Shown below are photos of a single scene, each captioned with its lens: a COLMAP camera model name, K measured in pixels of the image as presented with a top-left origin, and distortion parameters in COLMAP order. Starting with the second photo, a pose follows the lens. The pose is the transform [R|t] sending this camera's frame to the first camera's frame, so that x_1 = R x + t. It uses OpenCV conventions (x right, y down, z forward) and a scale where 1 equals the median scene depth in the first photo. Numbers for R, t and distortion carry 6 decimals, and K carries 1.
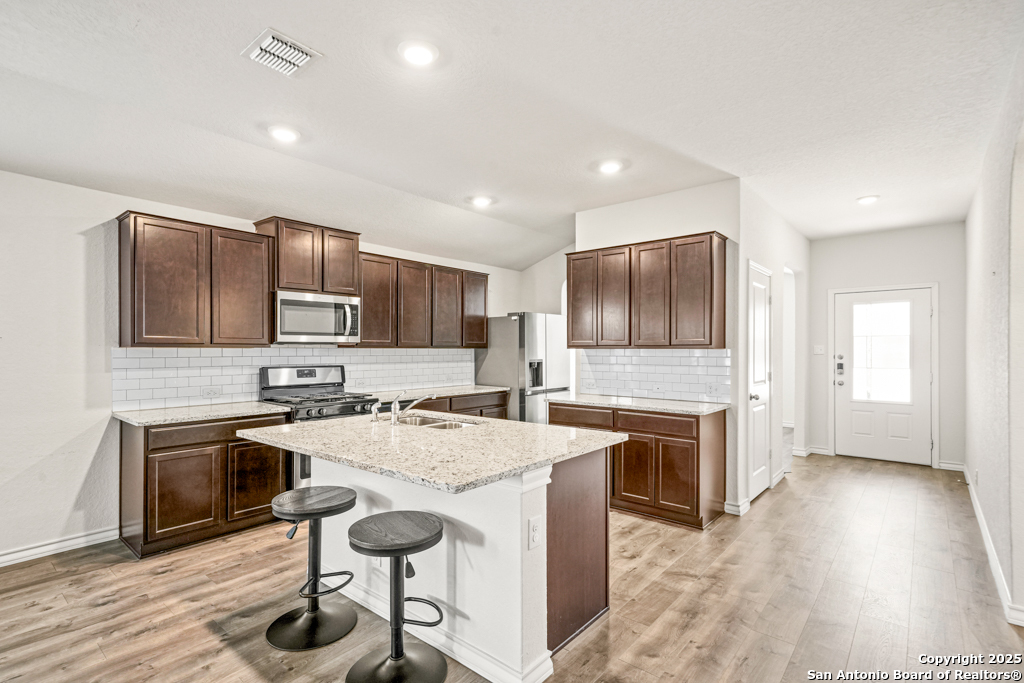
lens RADIAL K [[489.1, 0, 519.6], [0, 489.1, 351.3], [0, 0, 1]] dist [0.007088, -0.002540]
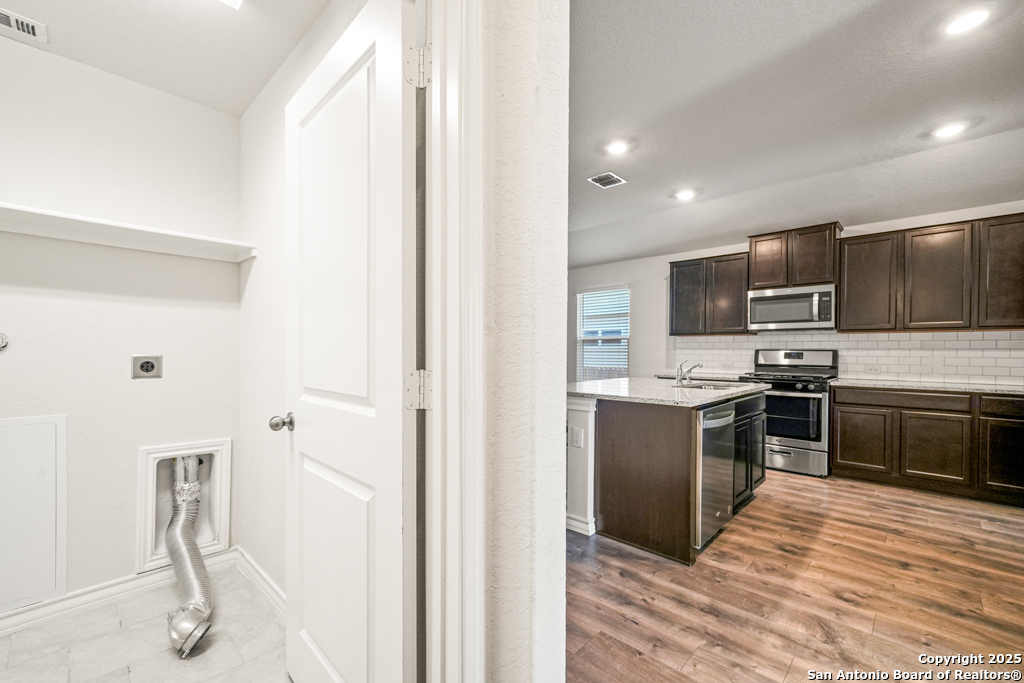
lens RADIAL K [[433.1, 0, 509.7], [0, 433.1, 348.2], [0, 0, 1]] dist [0.003916, -0.000842]
pose [[-0.076659, -0.004856, -0.997046, 0.697232], [-0.008116, 0.999958, -0.004246, 0.038913], [0.997024, 0.007767, -0.076695, 0.414973]]
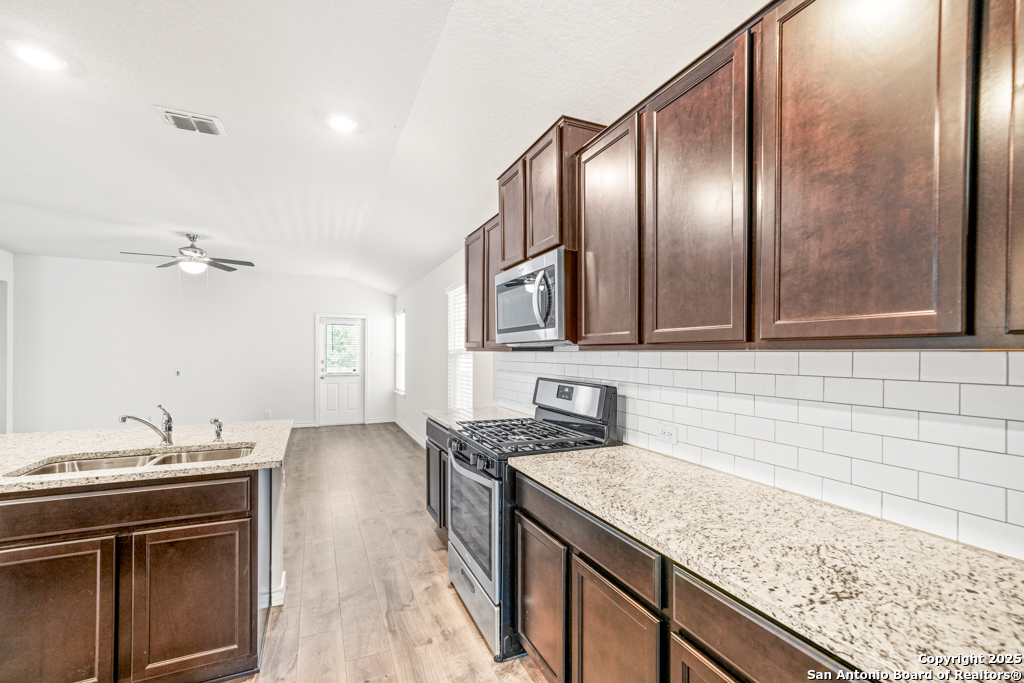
lens RADIAL K [[433.1, 0, 515.6], [0, 433.1, 350.1], [0, 0, 1]] dist [0.003916, -0.000842]
pose [[-0.441341, -0.012472, -0.897253, 0.092951], [-0.011818, 0.999897, -0.008086, -0.003831], [0.897262, 0.007036, -0.441443, 1.246730]]
